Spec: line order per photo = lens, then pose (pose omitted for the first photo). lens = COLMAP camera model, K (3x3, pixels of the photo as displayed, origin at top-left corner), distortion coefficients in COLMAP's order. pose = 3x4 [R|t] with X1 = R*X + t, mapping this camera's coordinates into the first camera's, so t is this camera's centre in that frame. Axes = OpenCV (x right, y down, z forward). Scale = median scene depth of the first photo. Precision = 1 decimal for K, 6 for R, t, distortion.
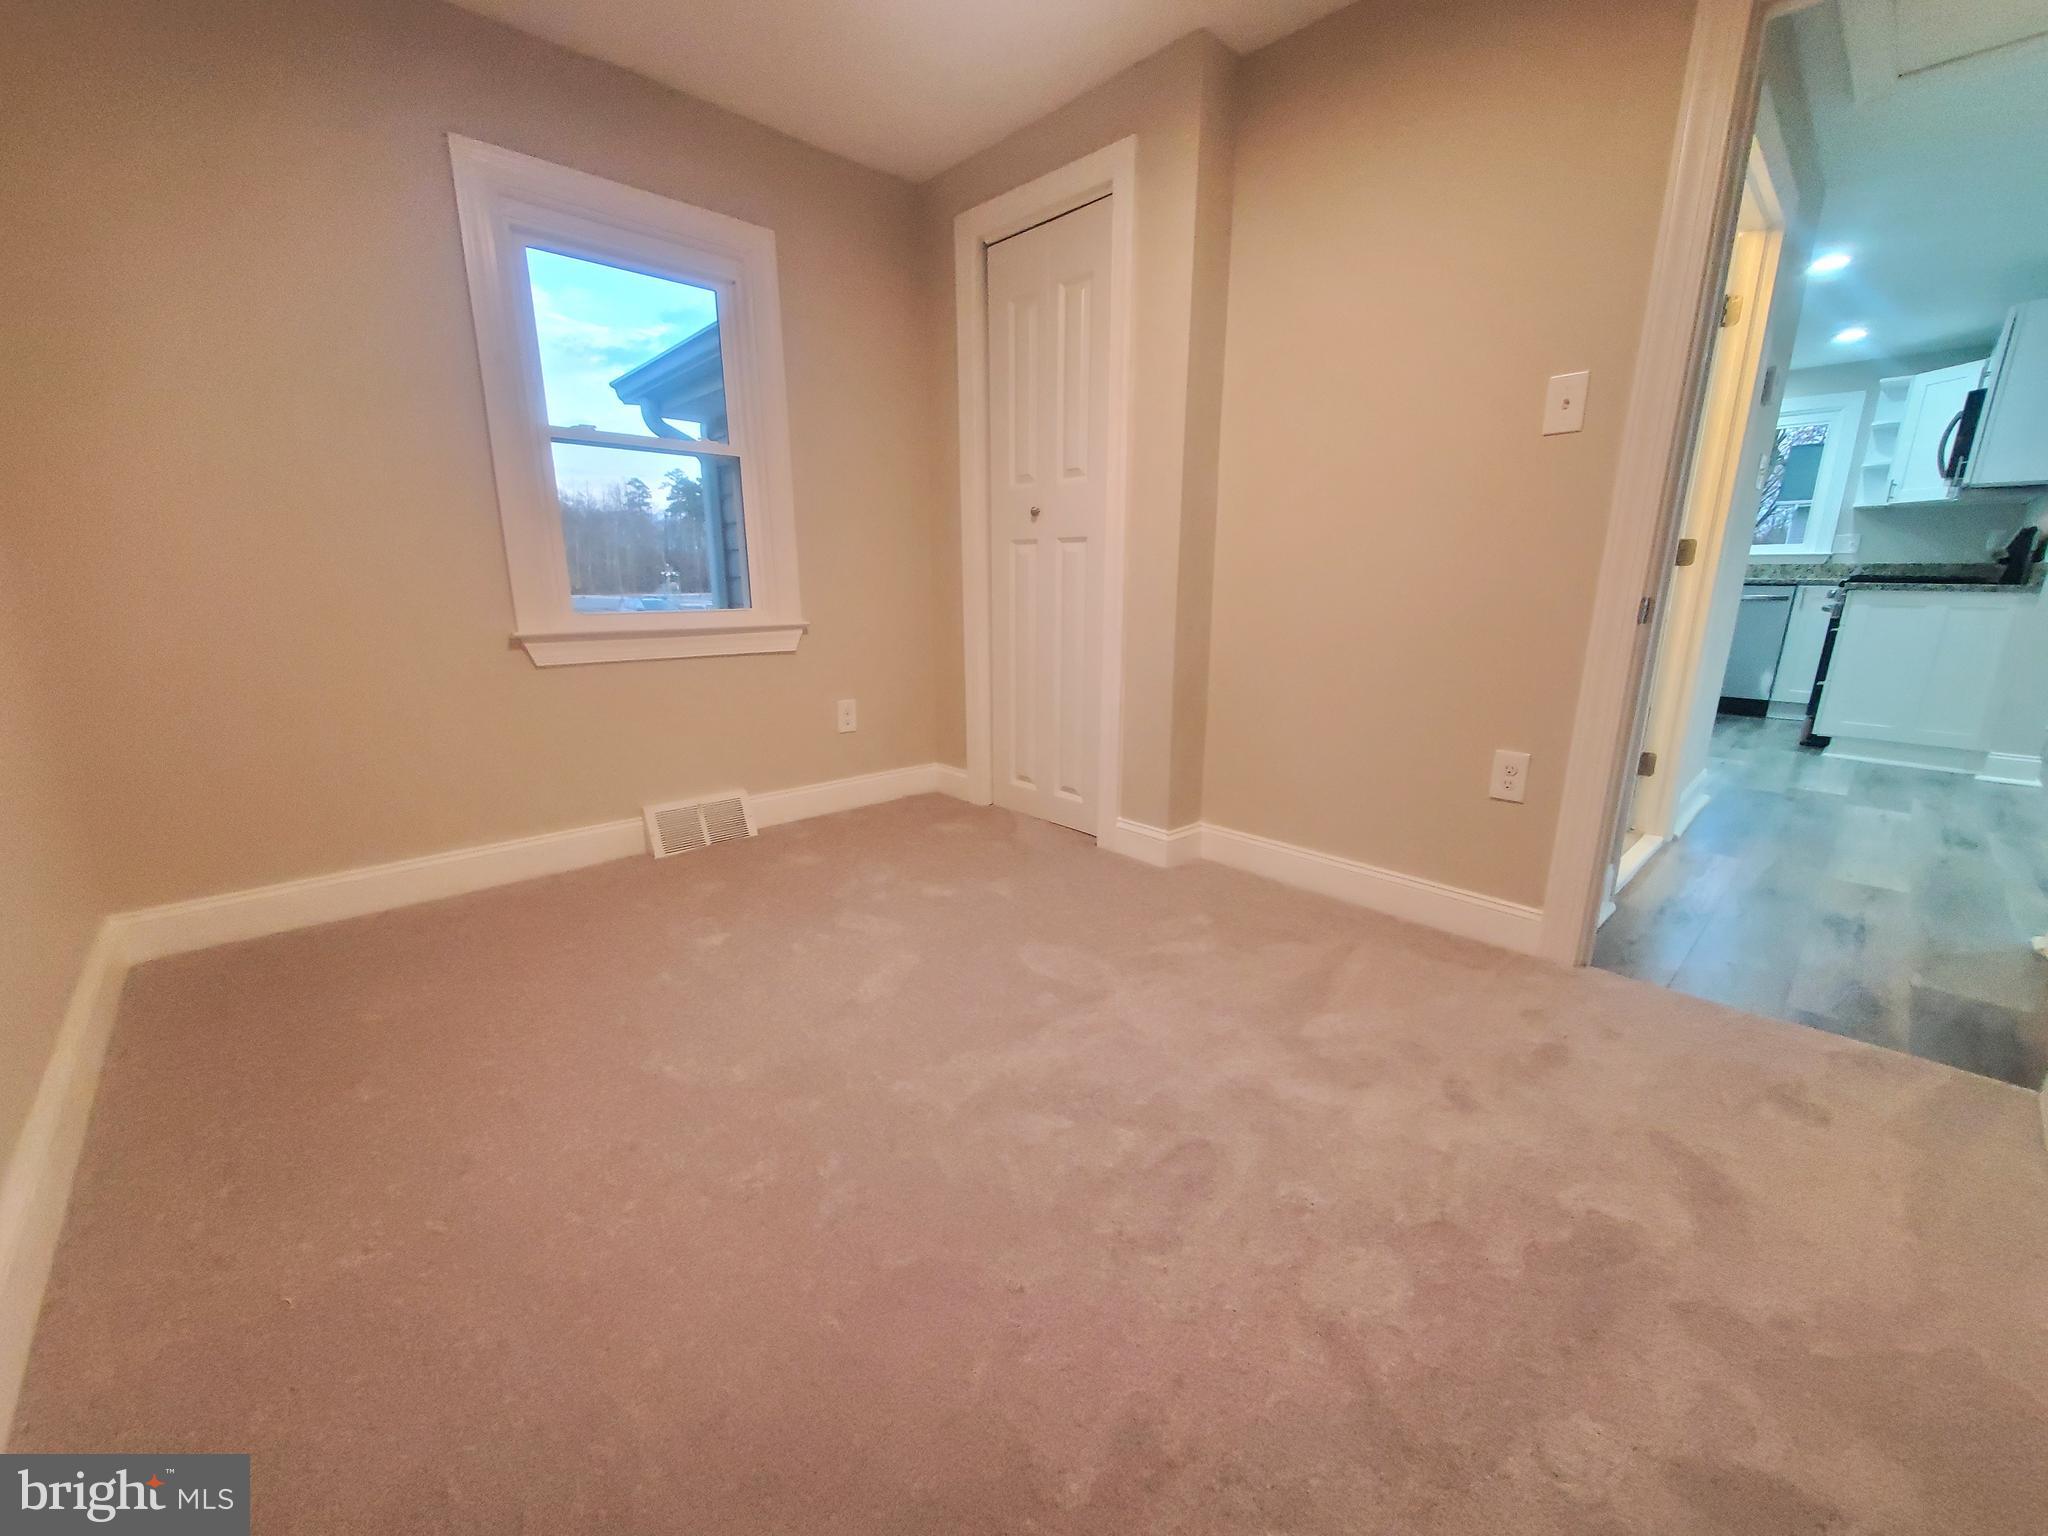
lens RADIAL K [[809.7, 0, 1032.9], [0, 809.7, 781.7], [0, 0, 1]] dist [0.001679, -0.000467]
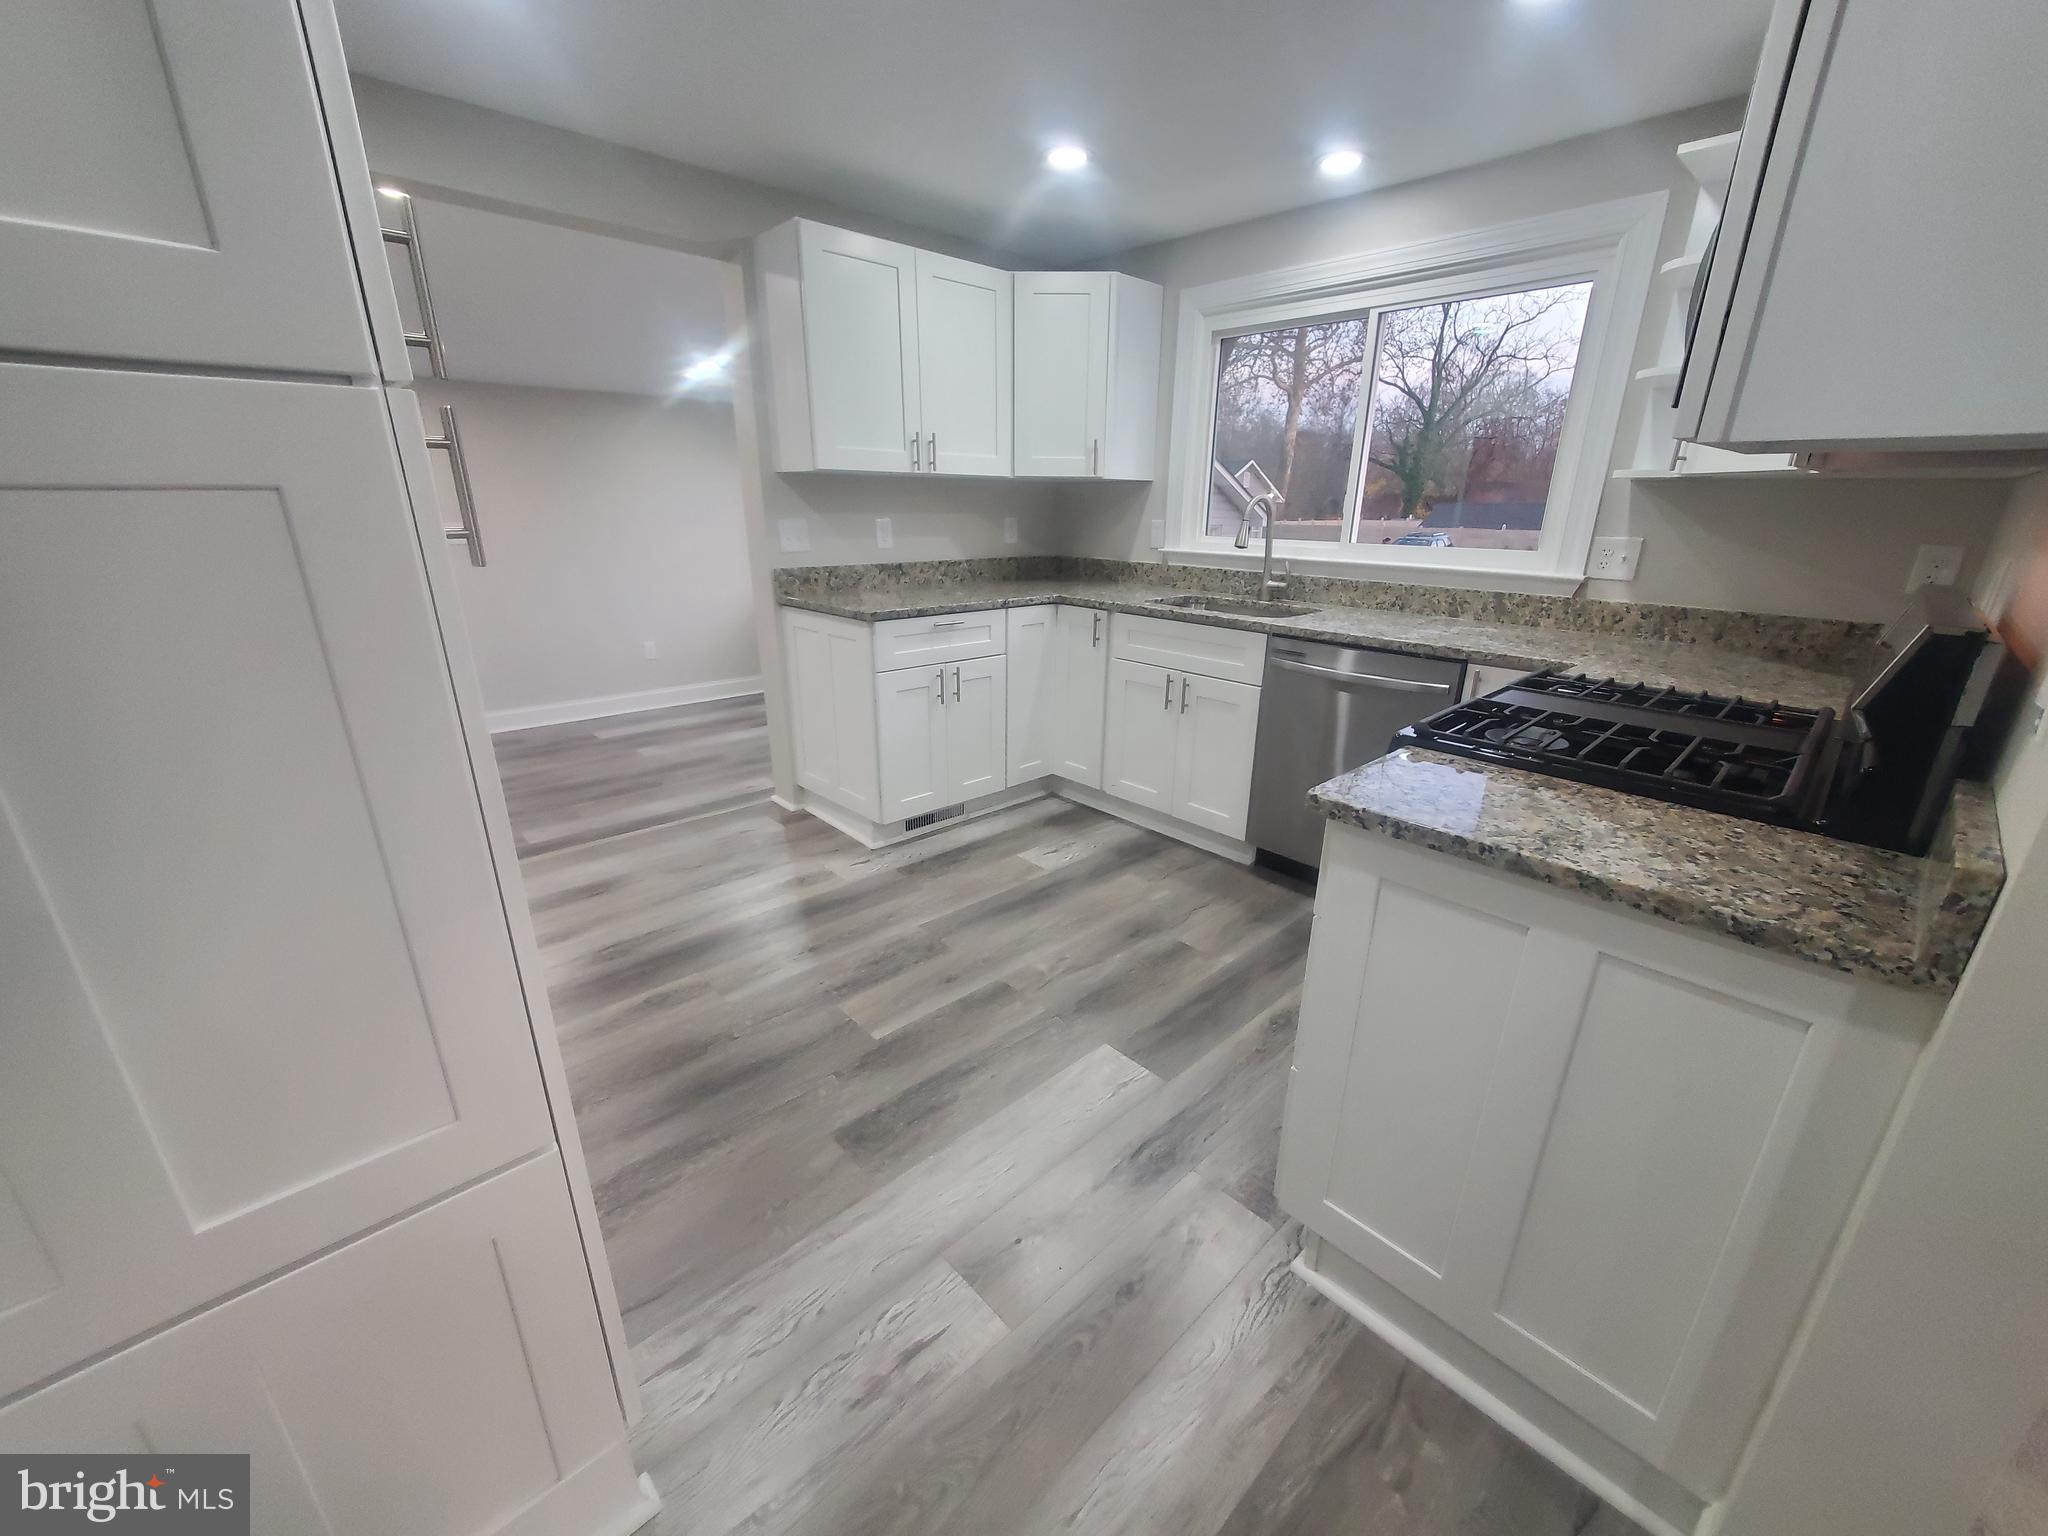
lens RADIAL K [[809.7, 0, 1032.9], [0, 809.7, 781.7], [0, 0, 1]] dist [0.001679, -0.000467]
pose [[0.999951, 0.009841, -0.000749, 0.714774], [-0.009736, 0.996059, 0.088162, -0.215720], [0.001614, -0.088151, 0.996106, 0.565532]]
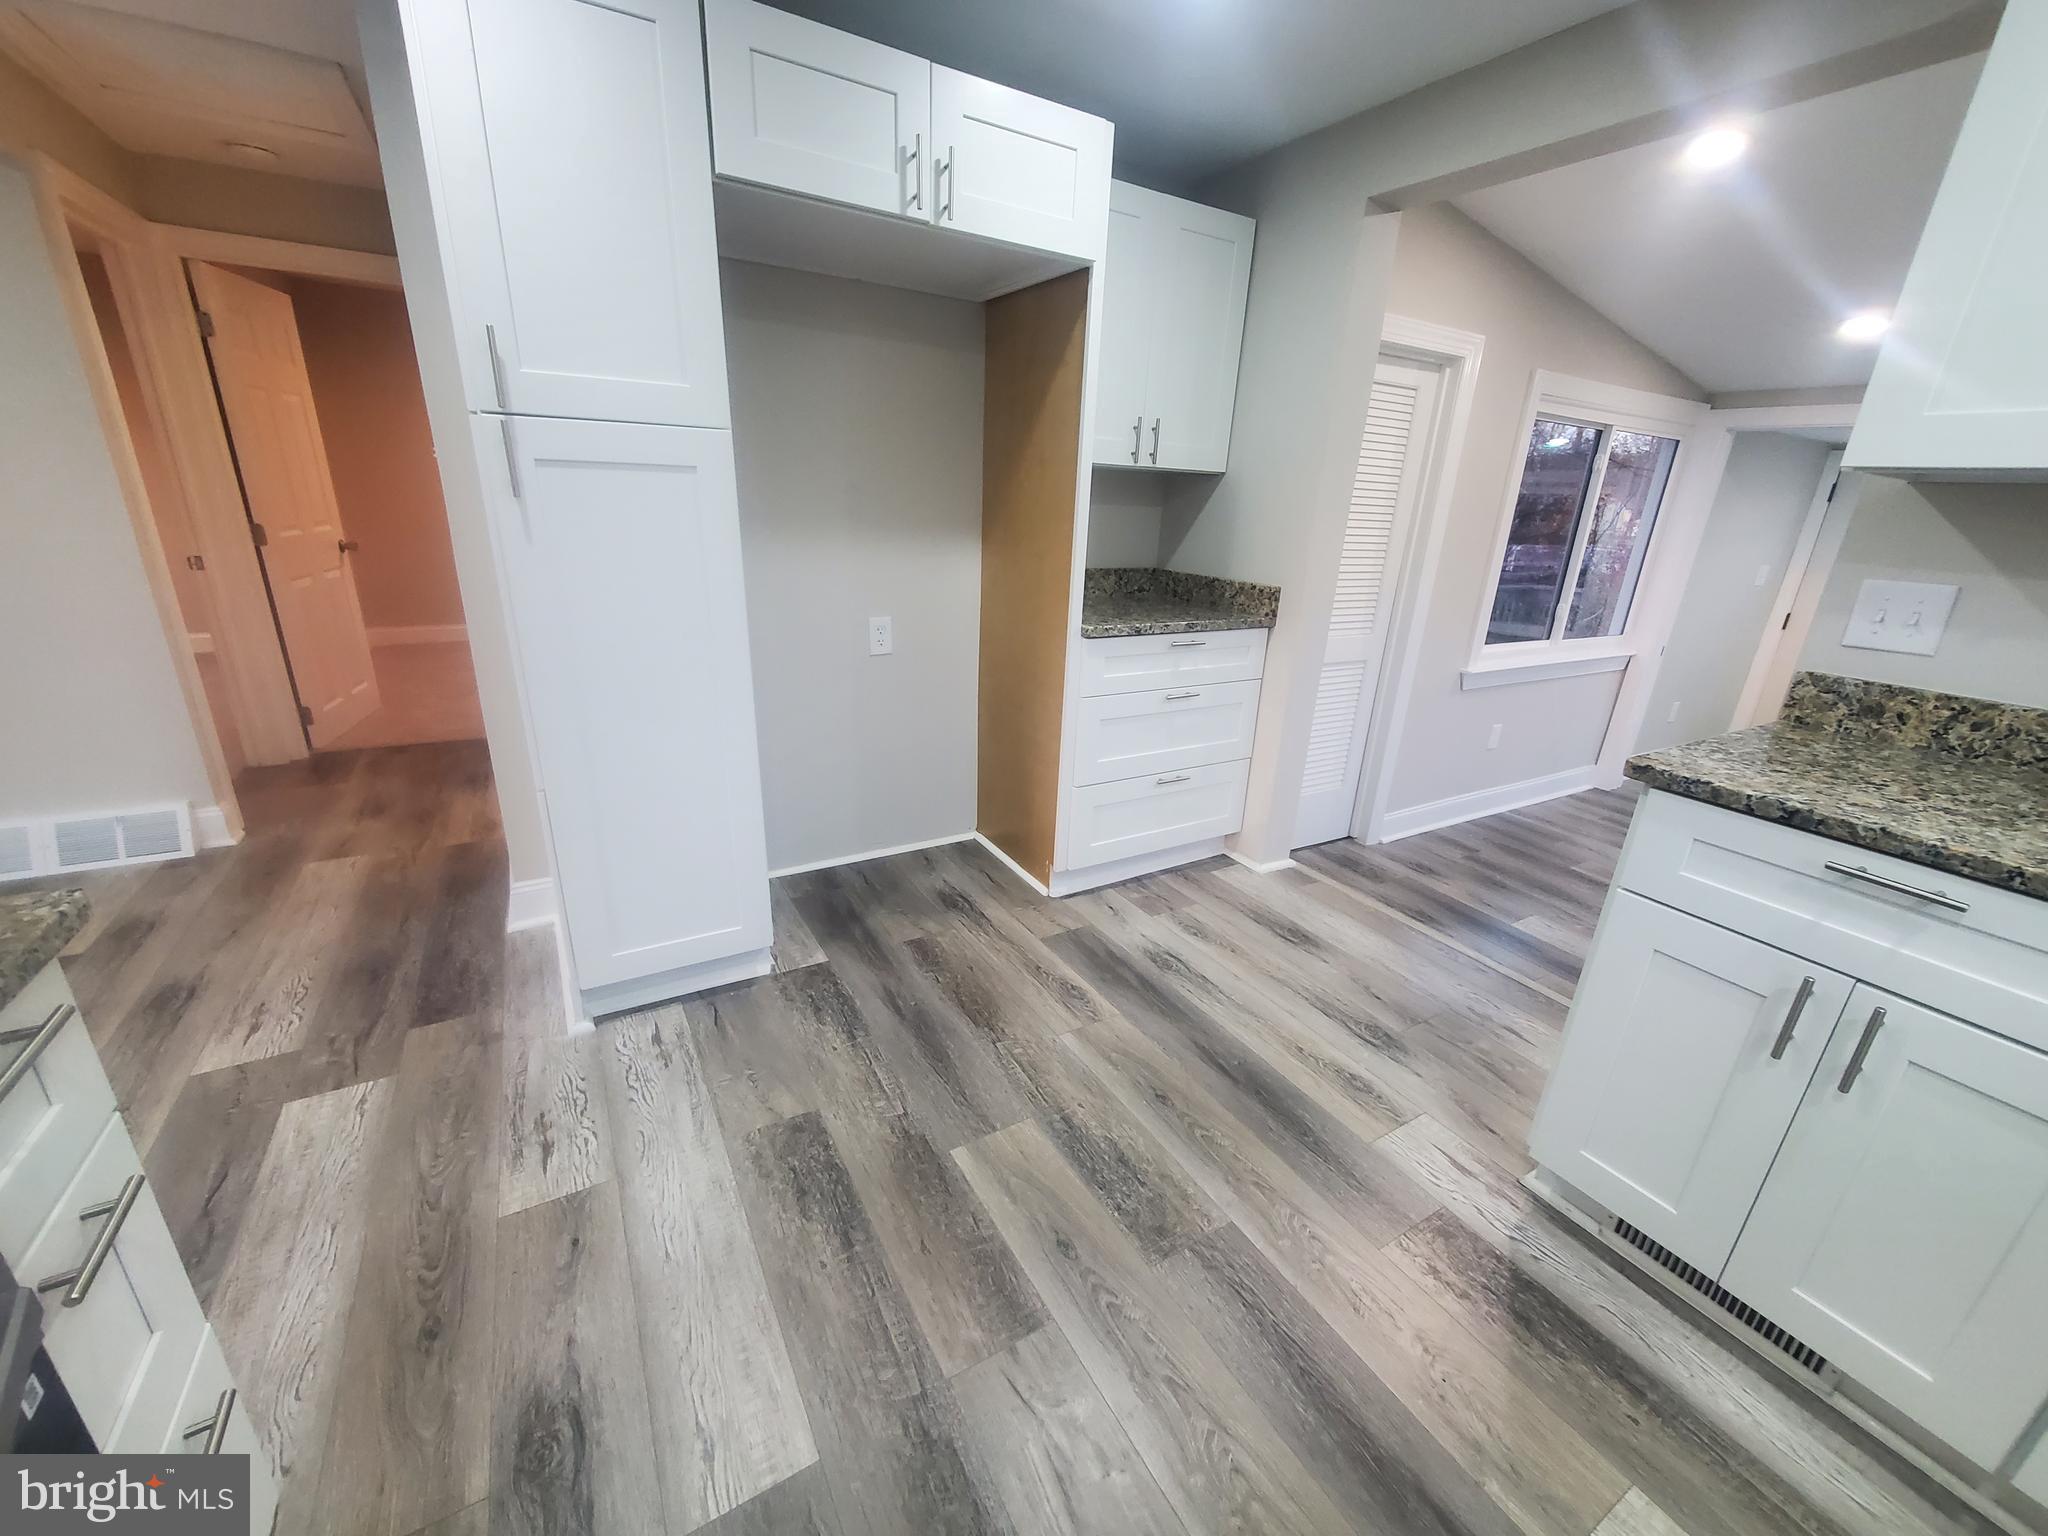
lens RADIAL K [[809.7, 0, 1032.9], [0, 809.7, 781.7], [0, 0, 1]] dist [0.001679, -0.000467]
pose [[-0.221978, 0.318175, -0.921678, 0.878411], [-0.285684, 0.882554, 0.373474, -0.311935], [0.932261, 0.346211, -0.105010, 0.953168]]
